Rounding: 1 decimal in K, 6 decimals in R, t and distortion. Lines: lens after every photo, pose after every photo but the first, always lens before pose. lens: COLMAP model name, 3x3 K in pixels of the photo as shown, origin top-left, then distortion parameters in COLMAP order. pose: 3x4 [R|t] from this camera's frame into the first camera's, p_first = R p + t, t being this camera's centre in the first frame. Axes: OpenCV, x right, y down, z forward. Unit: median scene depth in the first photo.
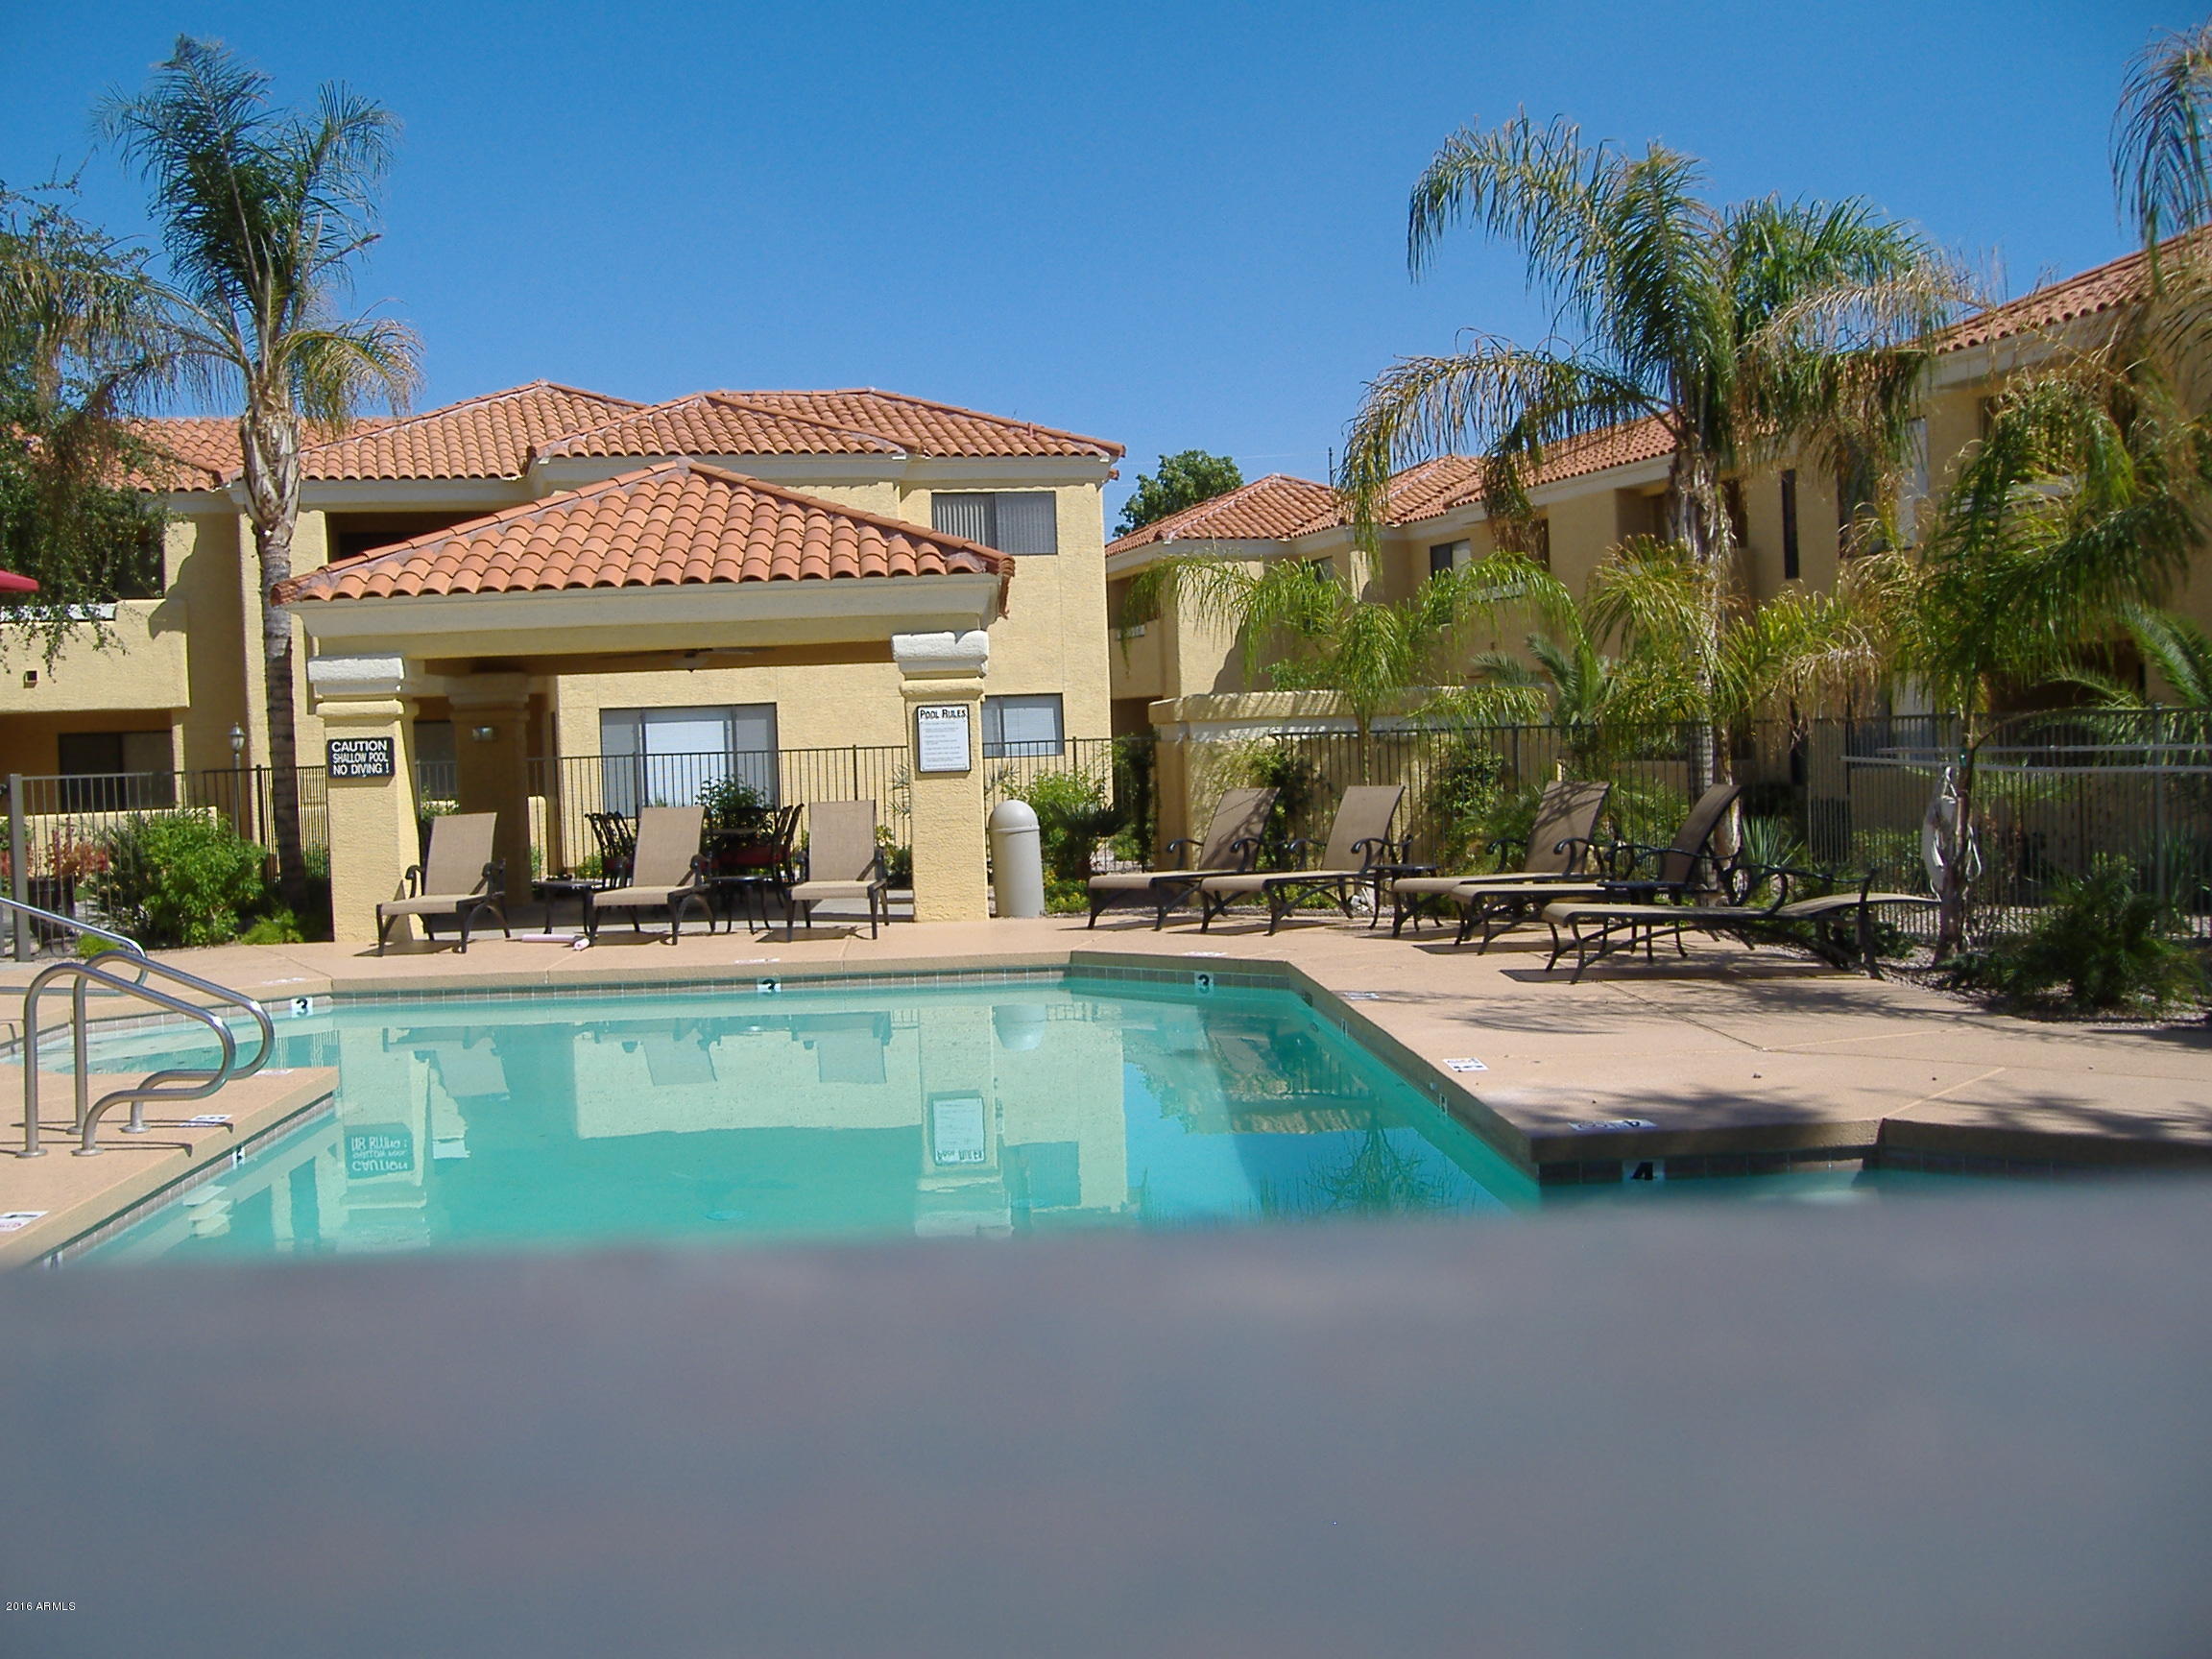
lens RADIAL K [[2319.9, 0, 1042.1], [0, 2319.9, 821.6], [0, 0, 1]] dist [-0.137853, 0.133676]
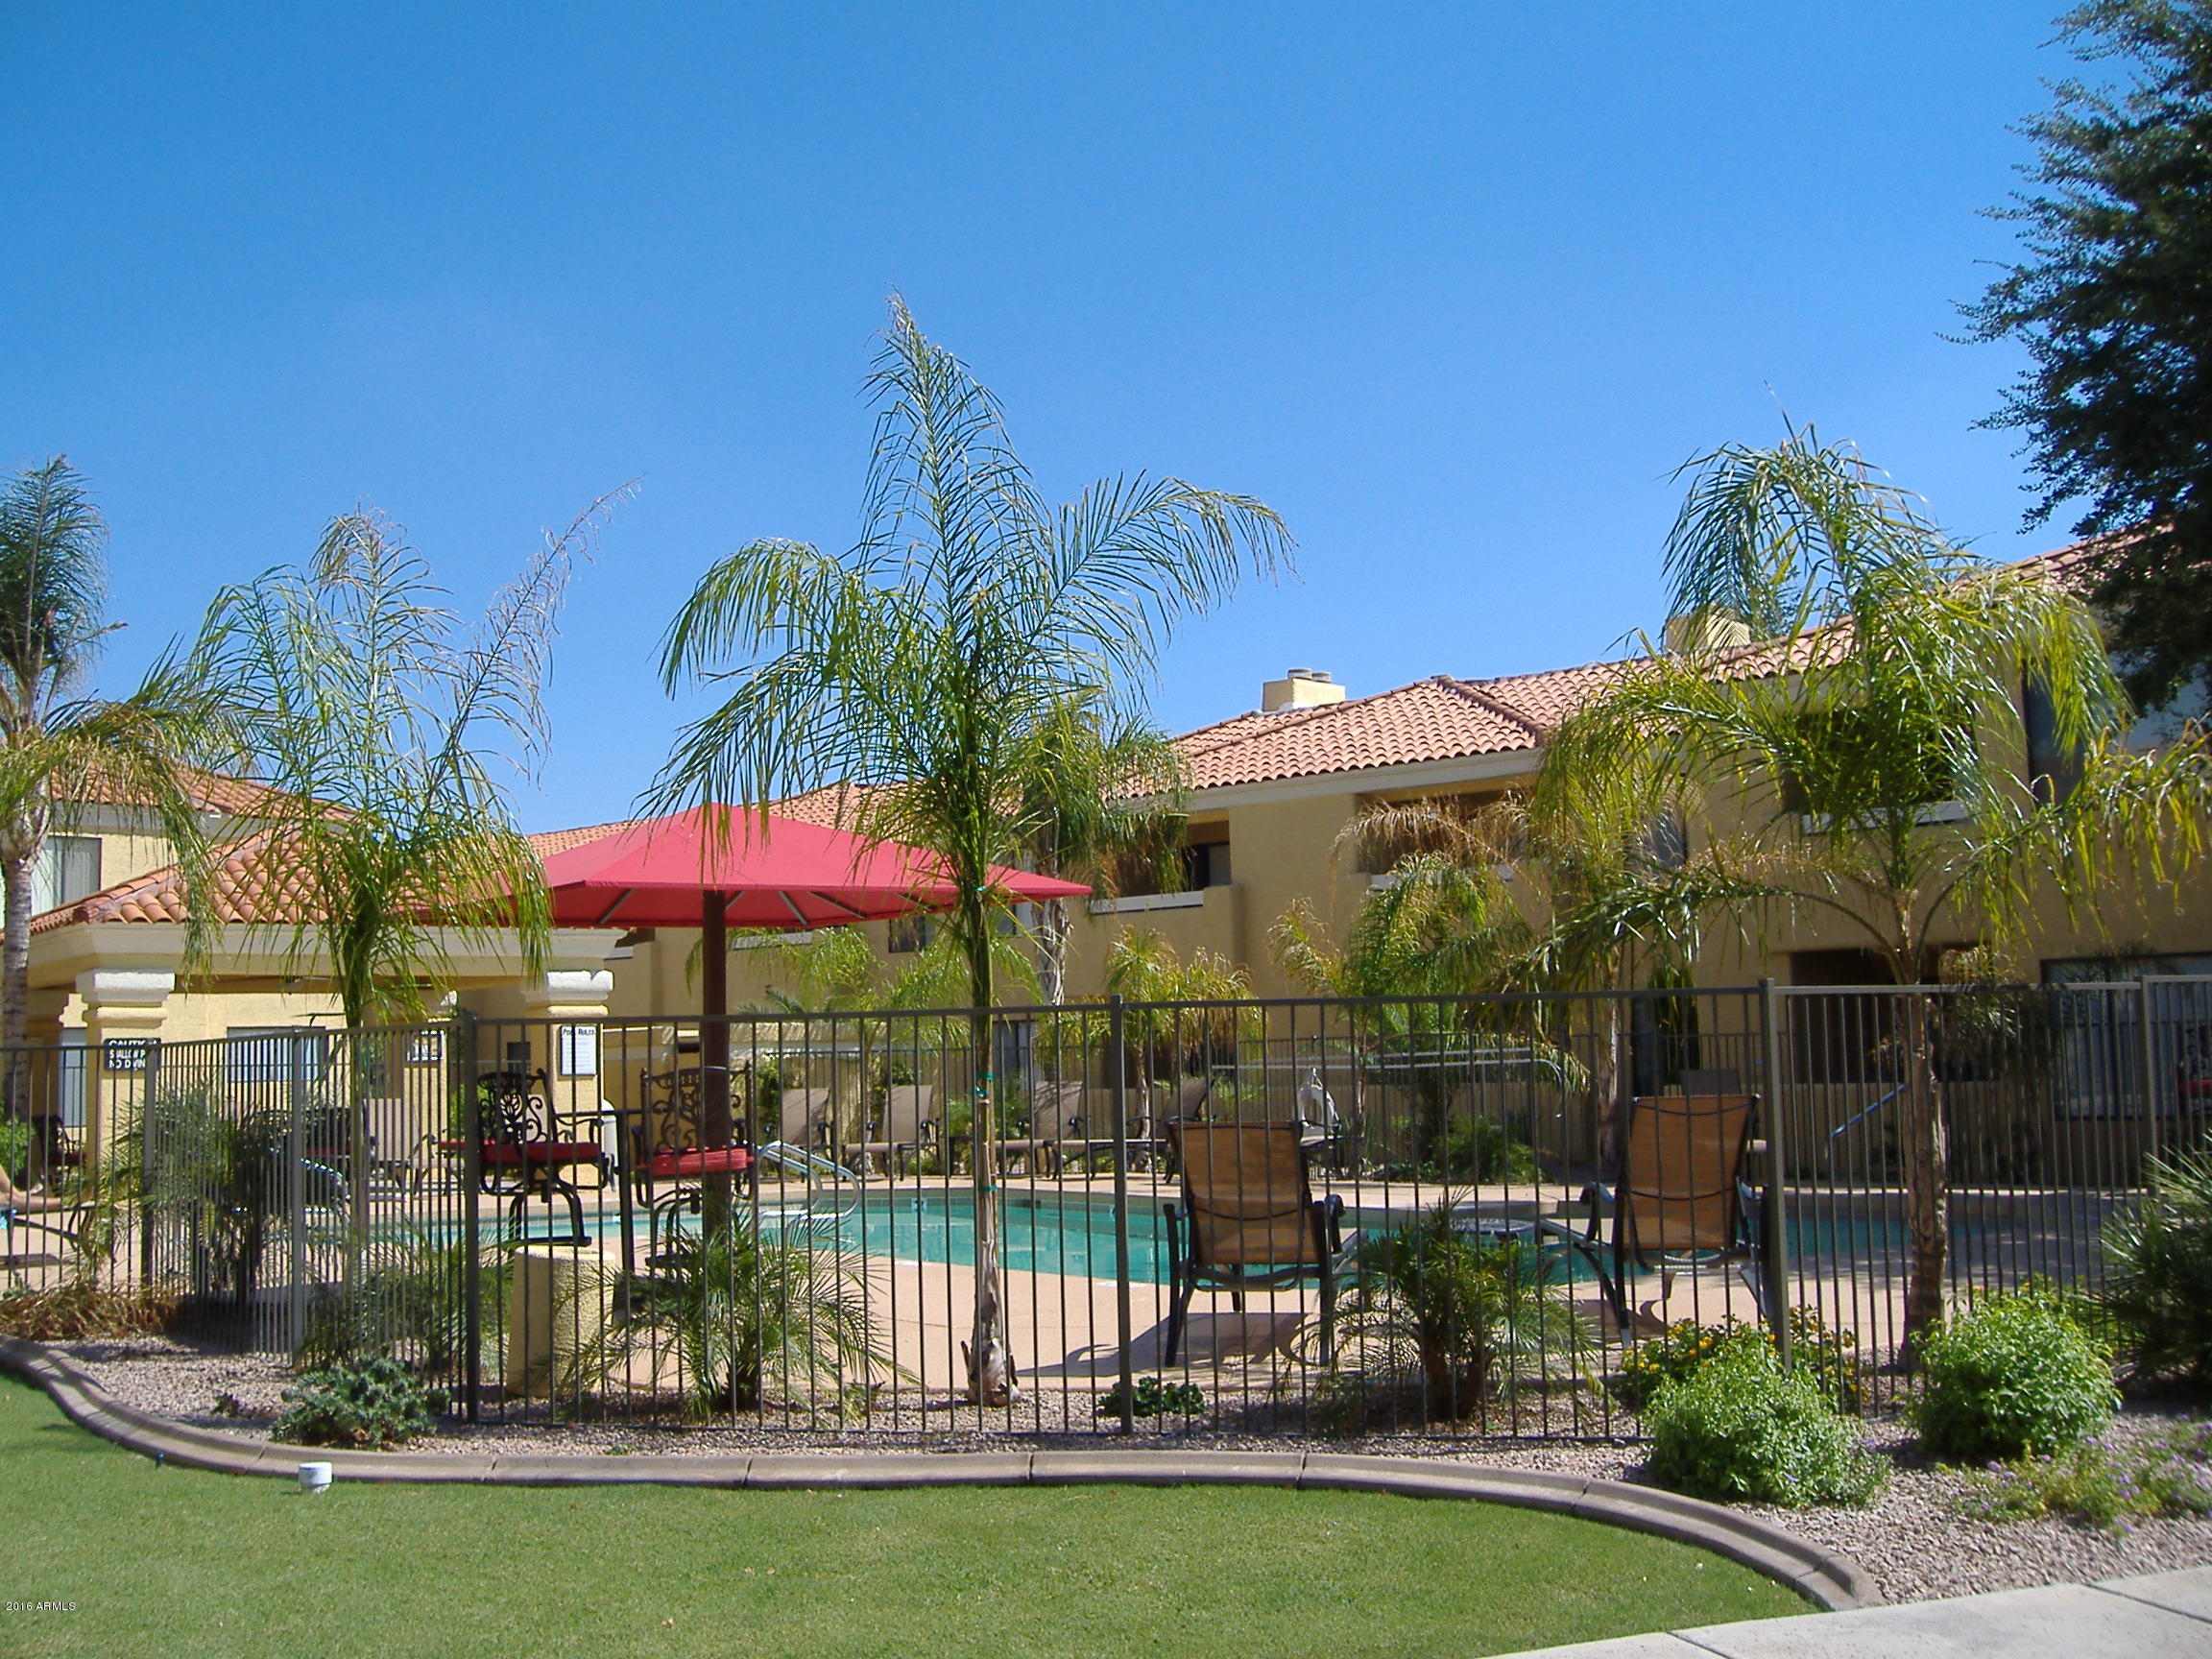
lens RADIAL K [[2319.9, 0, 1042.1], [0, 2319.9, 821.6], [0, 0, 1]] dist [-0.137853, 0.133676]
pose [[0.832771, 0.071160, 0.549025, -0.565812], [0.016189, 0.988151, -0.152631, 0.041842], [-0.553381, 0.135995, 0.821751, -0.267743]]
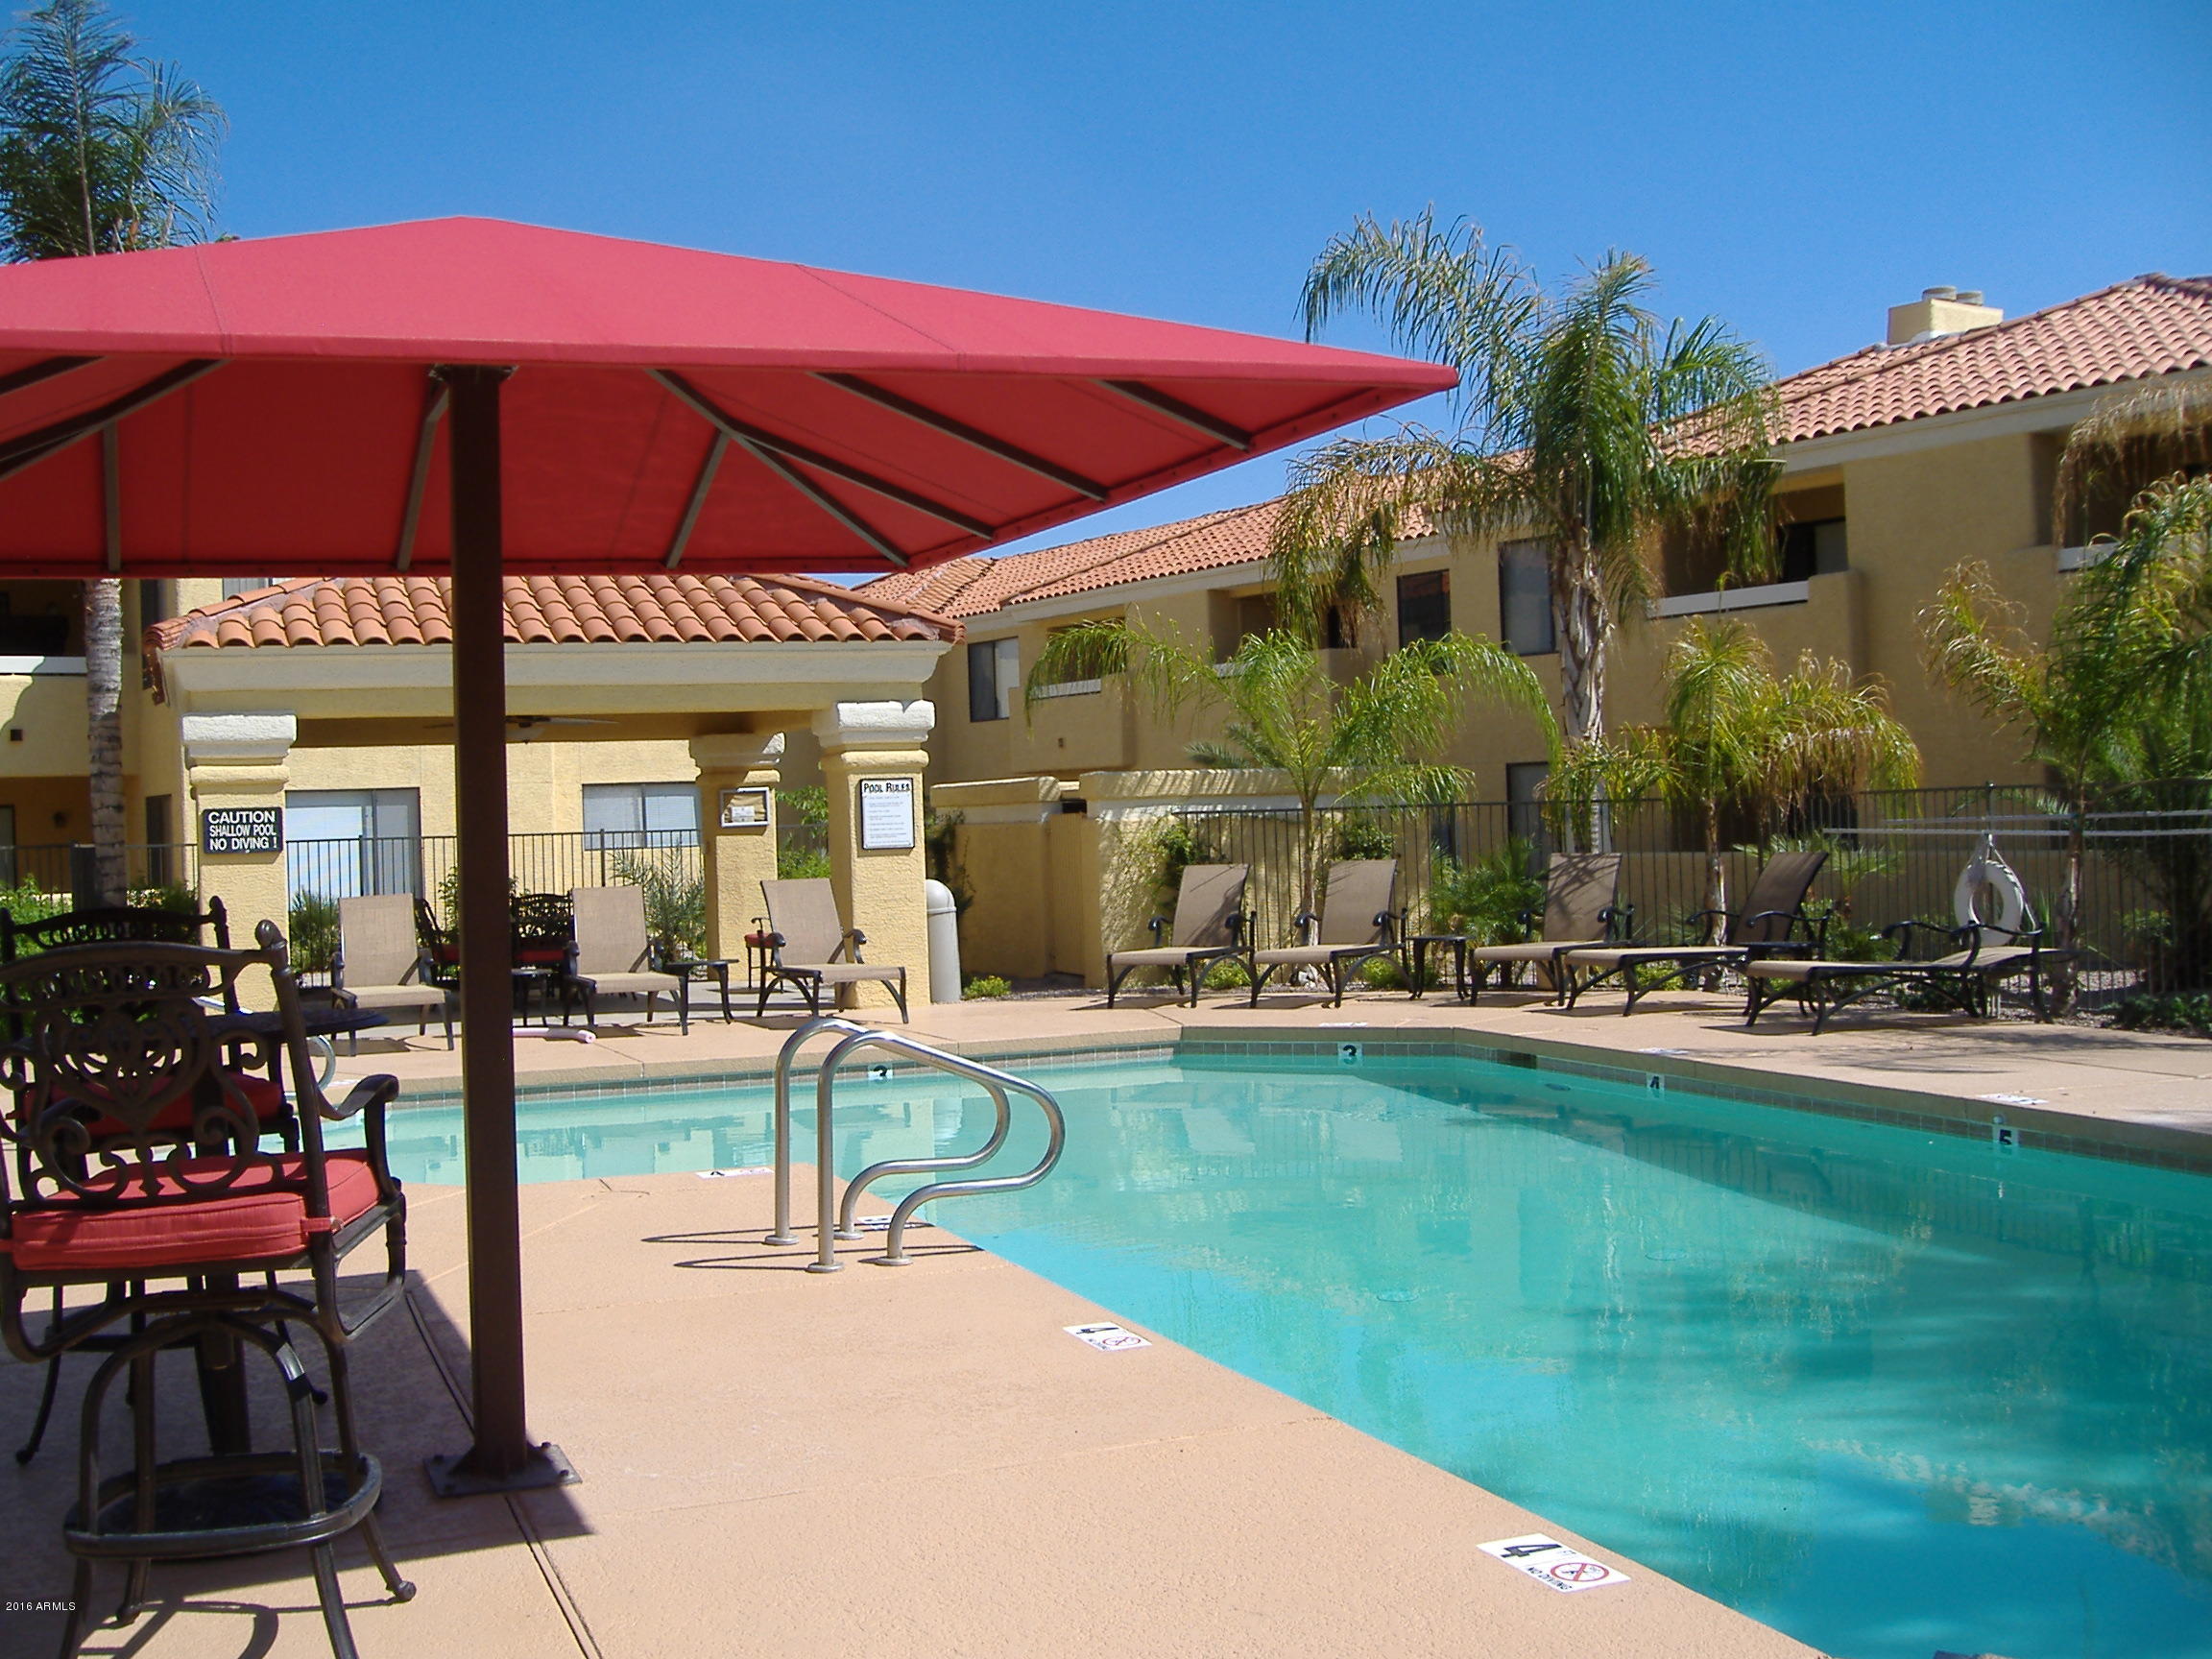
lens RADIAL K [[2319.9, 0, 1042.1], [0, 2319.9, 821.6], [0, 0, 1]] dist [-0.137853, 0.133676]
pose [[0.944953, 0.005162, 0.327164, -0.294365], [0.010496, 0.998883, -0.046077, 0.011742], [-0.327036, 0.046975, 0.943844, 0.086348]]
